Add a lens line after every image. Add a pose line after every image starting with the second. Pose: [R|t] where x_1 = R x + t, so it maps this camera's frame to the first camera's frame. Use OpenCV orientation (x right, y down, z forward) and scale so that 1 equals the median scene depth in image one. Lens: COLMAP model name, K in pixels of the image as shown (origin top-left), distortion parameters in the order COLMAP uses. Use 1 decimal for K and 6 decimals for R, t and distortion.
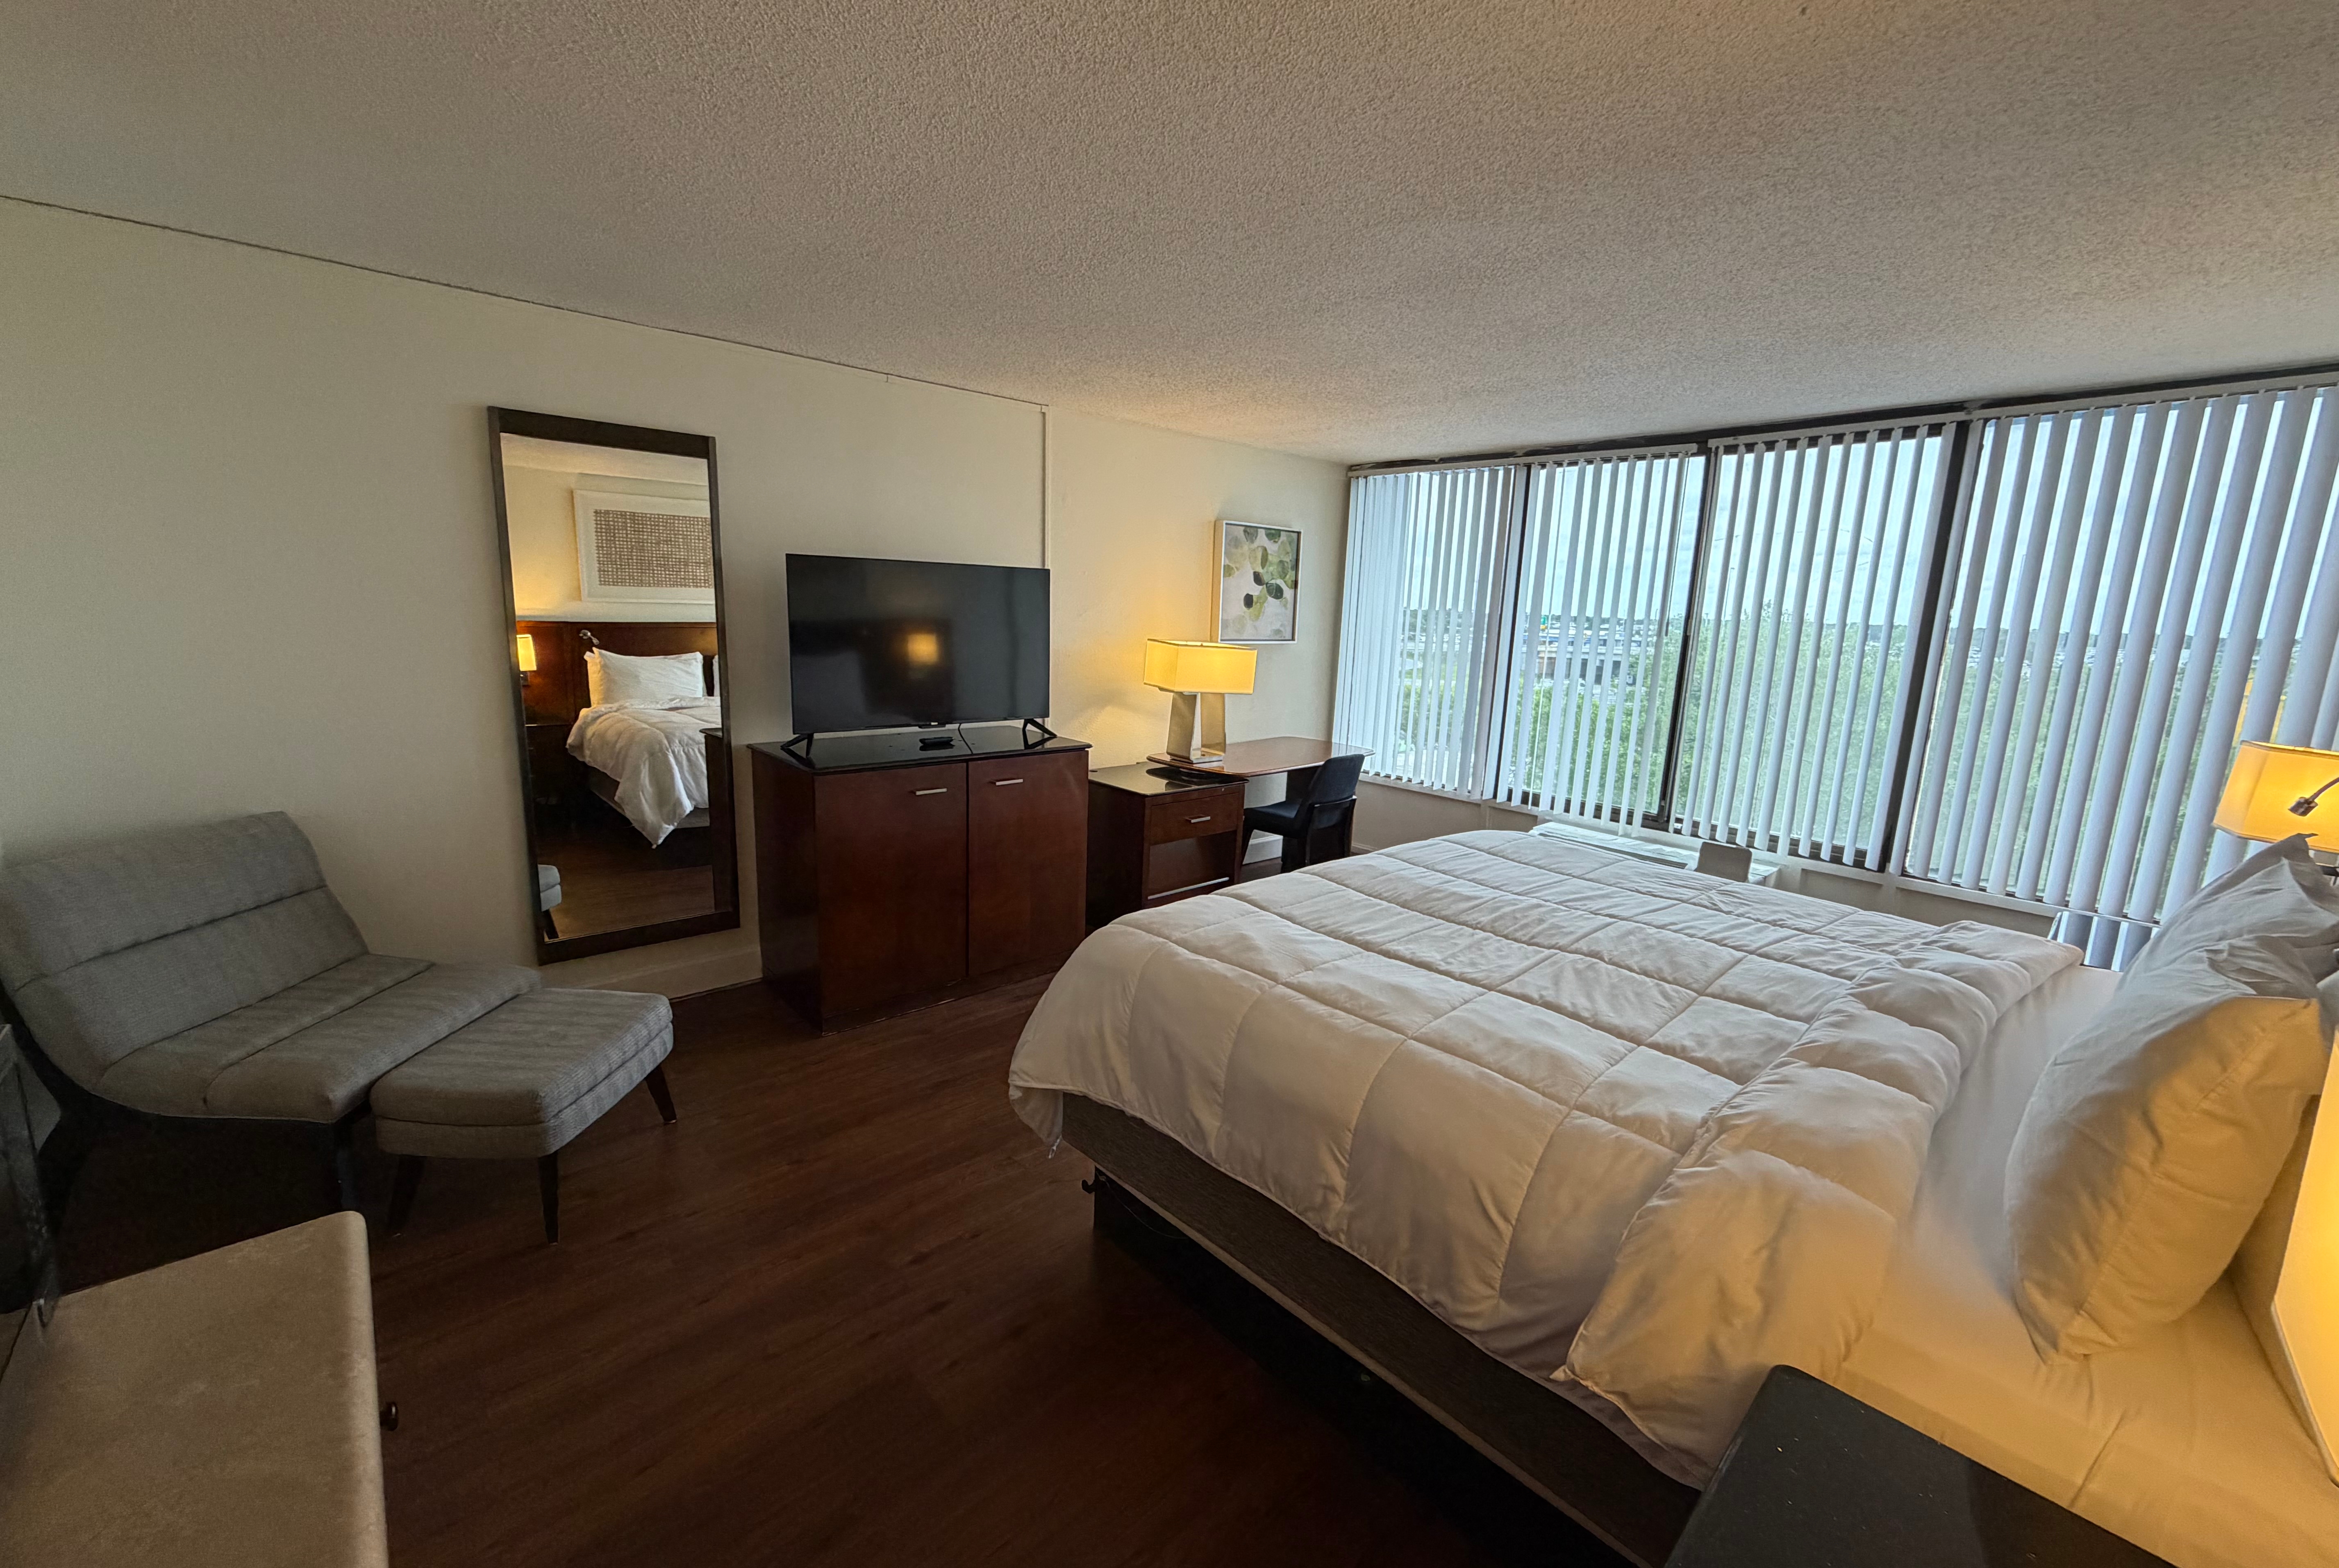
lens RADIAL K [[924.3, 0, 1173.0], [0, 924.3, 775.9], [0, 0, 1]] dist [-0.003433, -0.000183]
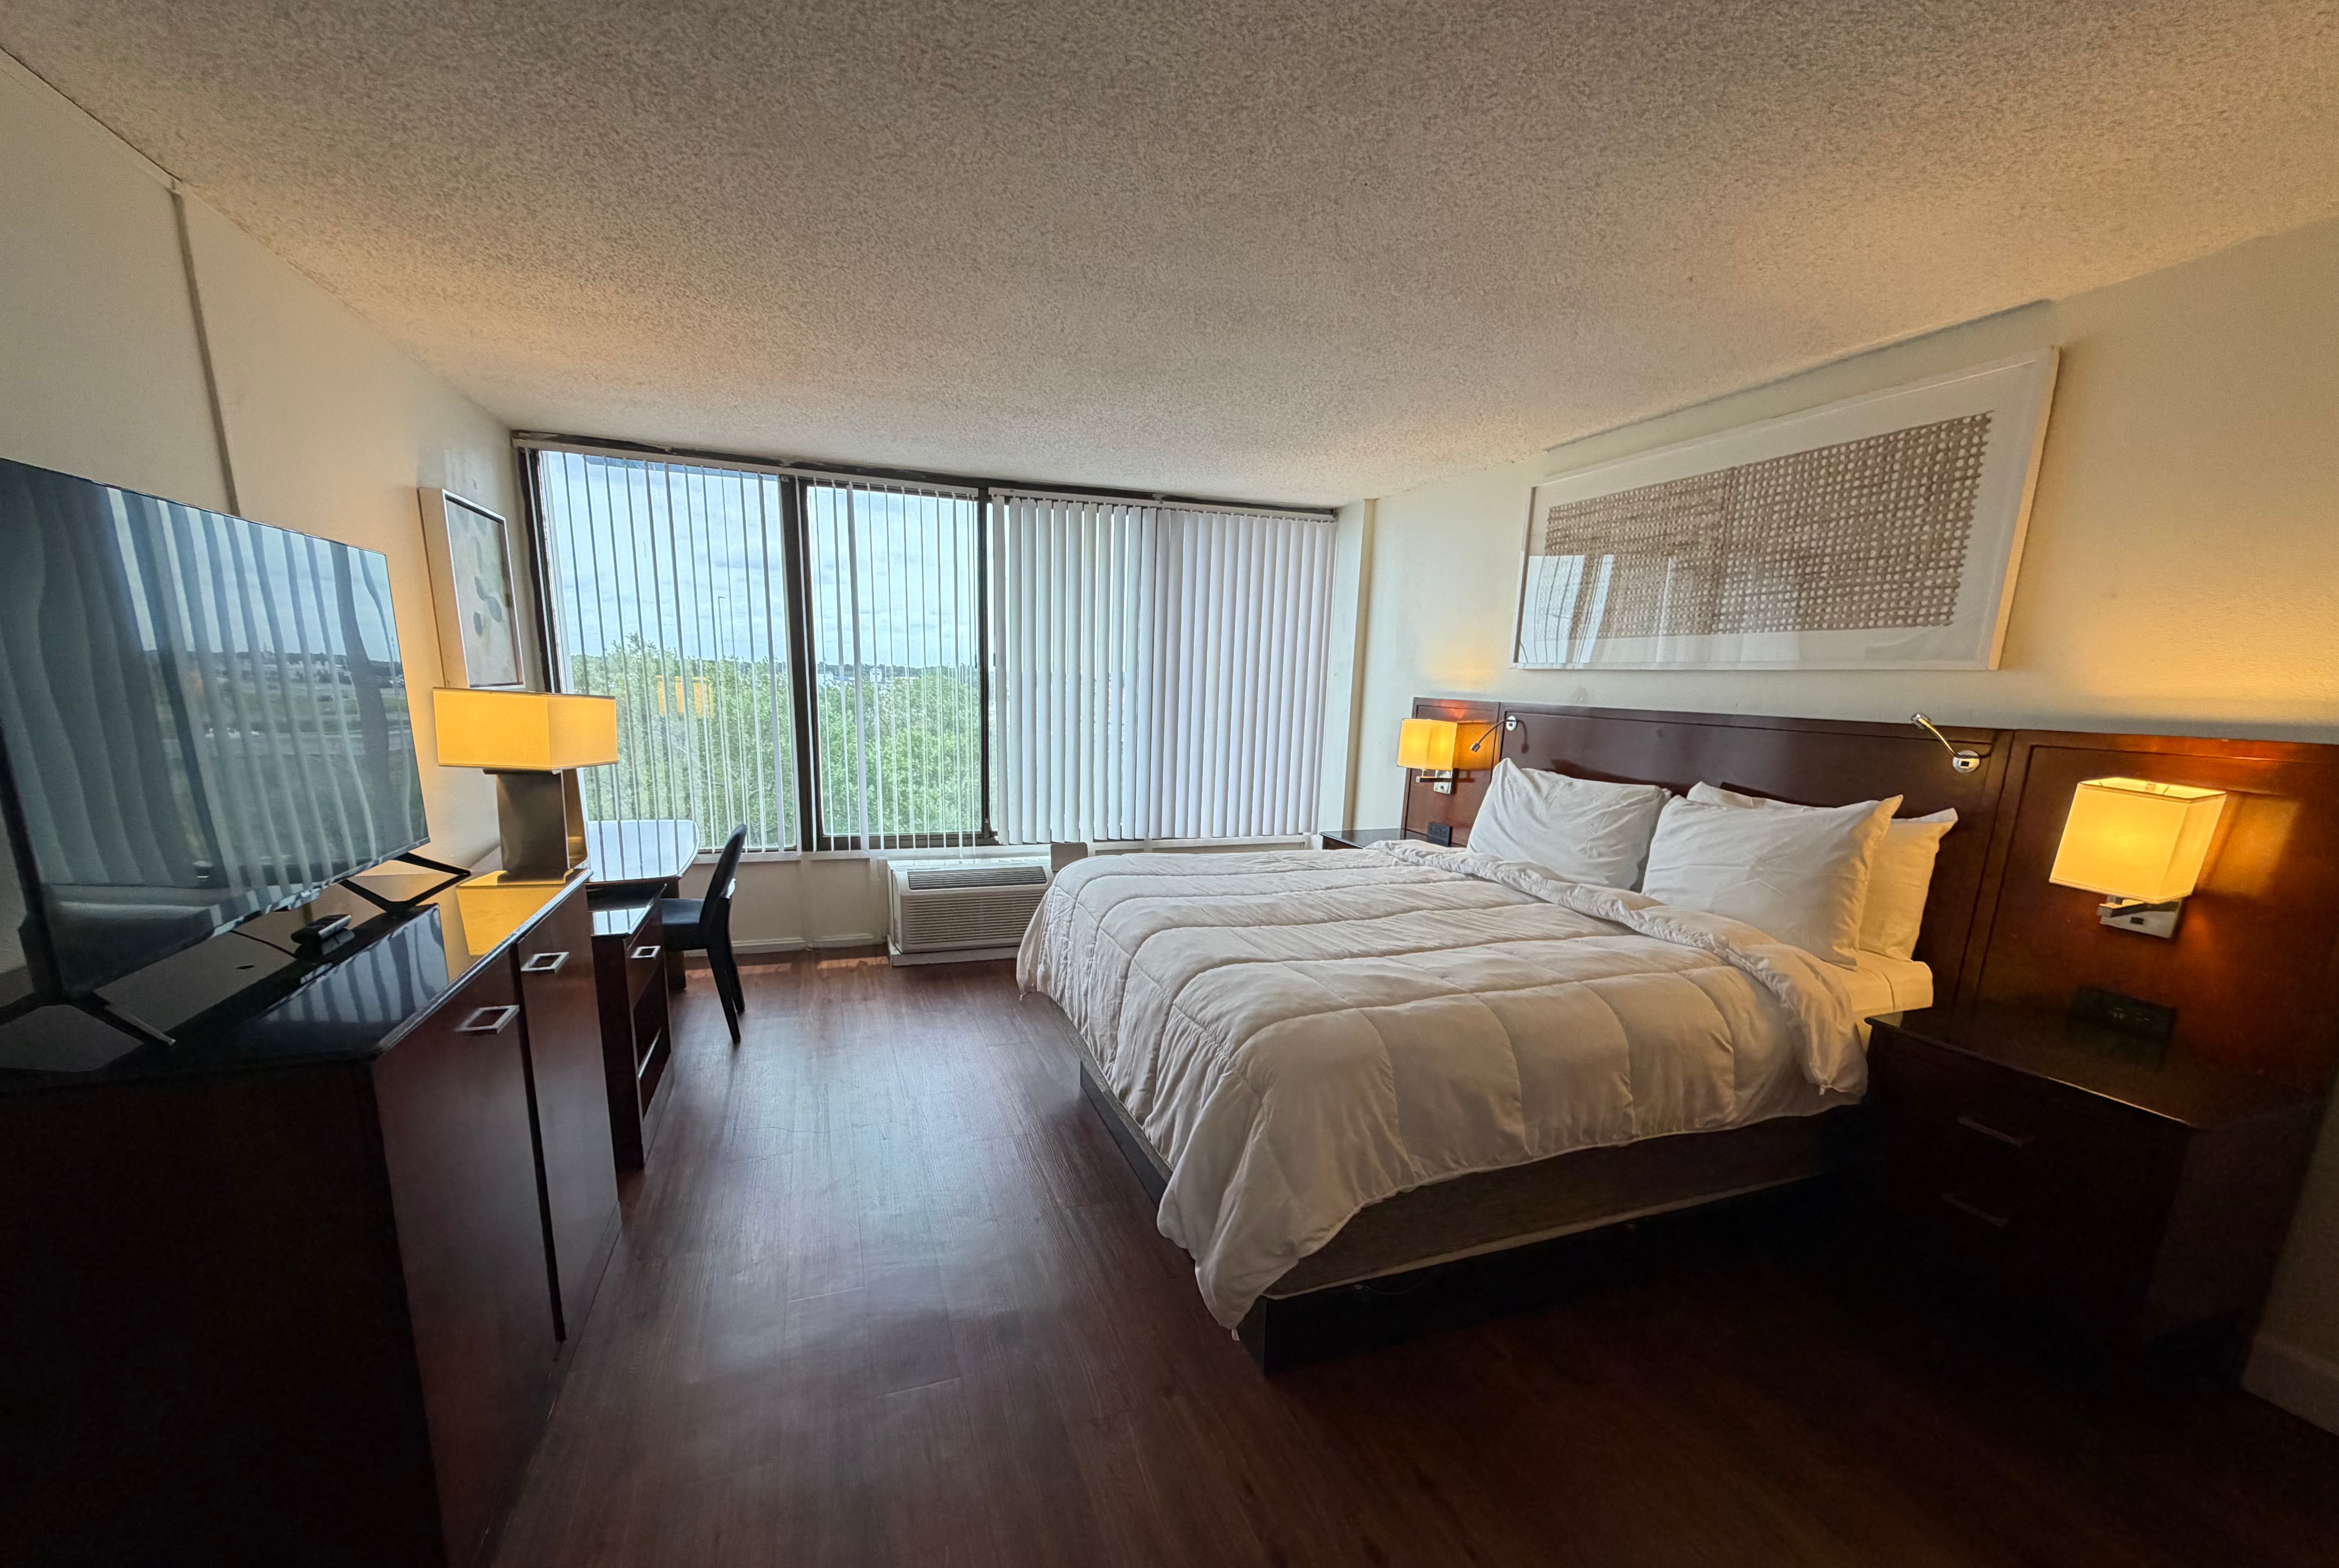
lens RADIAL K [[924.3, 0, 1169.2], [0, 924.3, 877.3], [0, 0, 1]] dist [-0.003433, -0.000183]
pose [[0.385437, -0.219135, 0.896336, -0.827341], [0.154787, 0.972981, 0.171313, -0.127725], [-0.909659, 0.072711, 0.408942, 0.740981]]
